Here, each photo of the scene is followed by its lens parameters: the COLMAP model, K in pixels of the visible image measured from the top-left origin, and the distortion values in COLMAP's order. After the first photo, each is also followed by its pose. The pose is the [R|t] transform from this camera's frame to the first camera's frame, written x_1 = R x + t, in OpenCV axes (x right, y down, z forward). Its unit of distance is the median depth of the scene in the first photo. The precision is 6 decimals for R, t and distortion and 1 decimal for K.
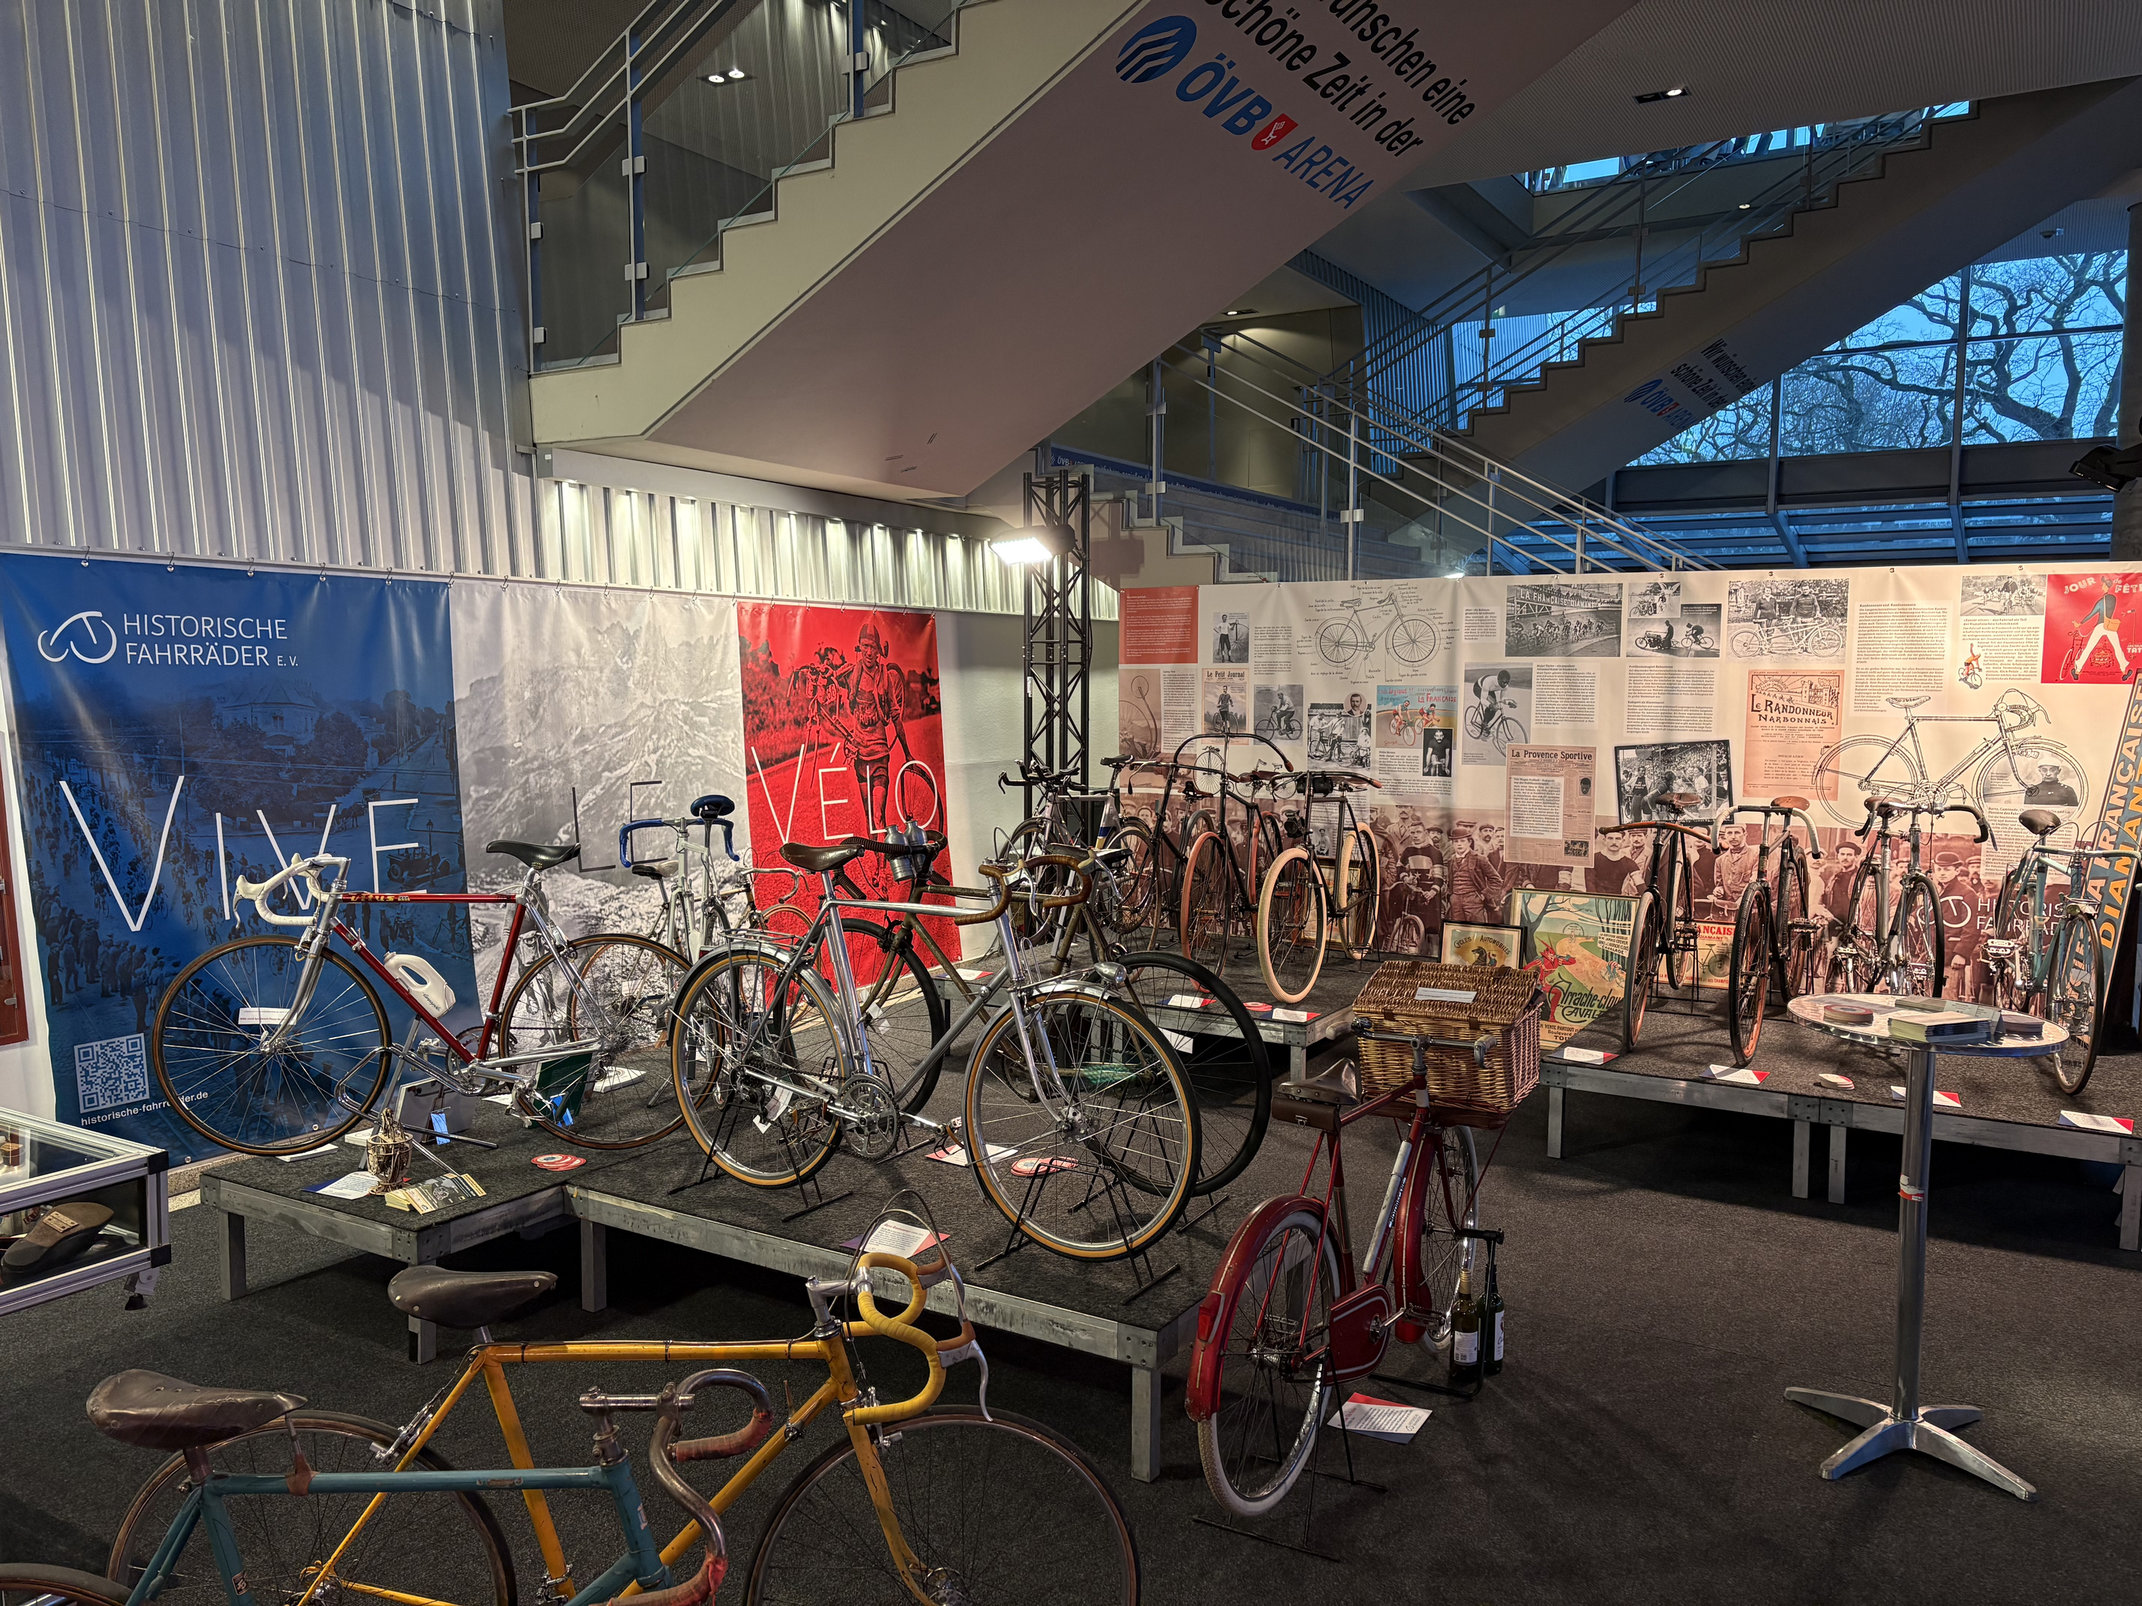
lens RADIAL K [[1595.4, 0, 1064.2], [0, 1595.4, 805.5], [0, 0, 1]] dist [0.060860, -0.062277]
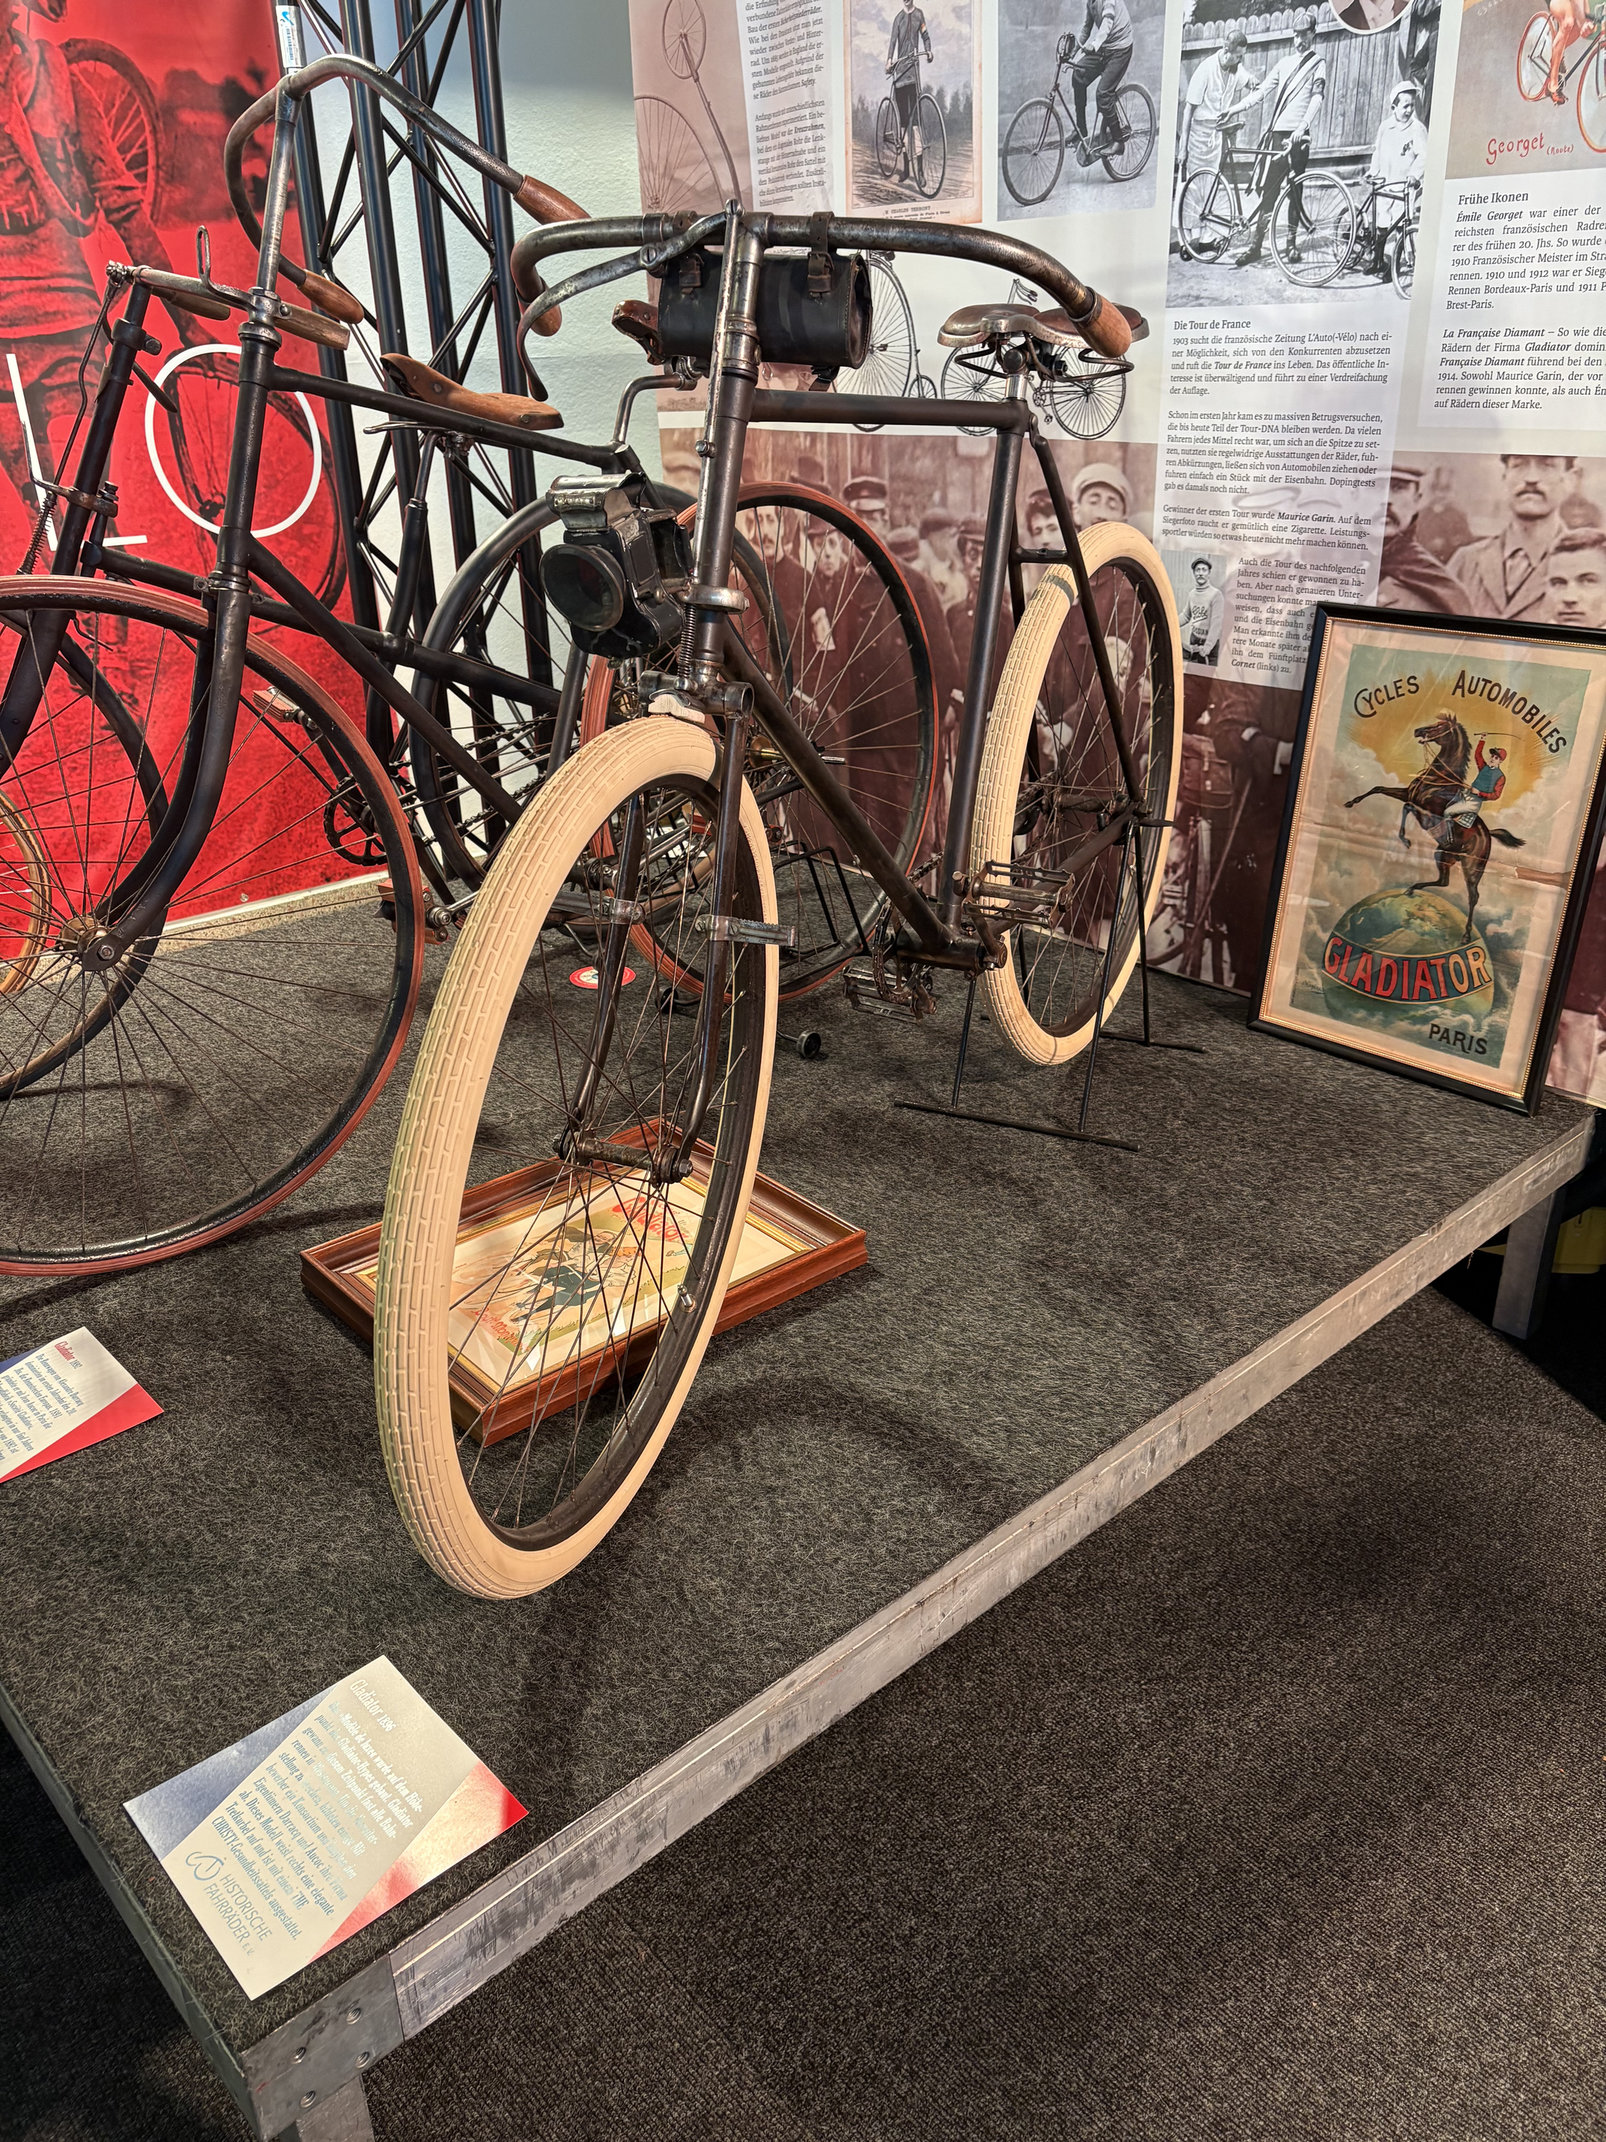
lens RADIAL K [[1595.4, 0, 801.5], [0, 1595.4, 1065.0], [0, 0, 1]] dist [0.060860, -0.062277]
pose [[0.955343, 0.098127, -0.278732, 0.209540], [0.001800, 0.941305, 0.337553, 0.004282], [0.295495, -0.322981, 0.899092, 0.832360]]
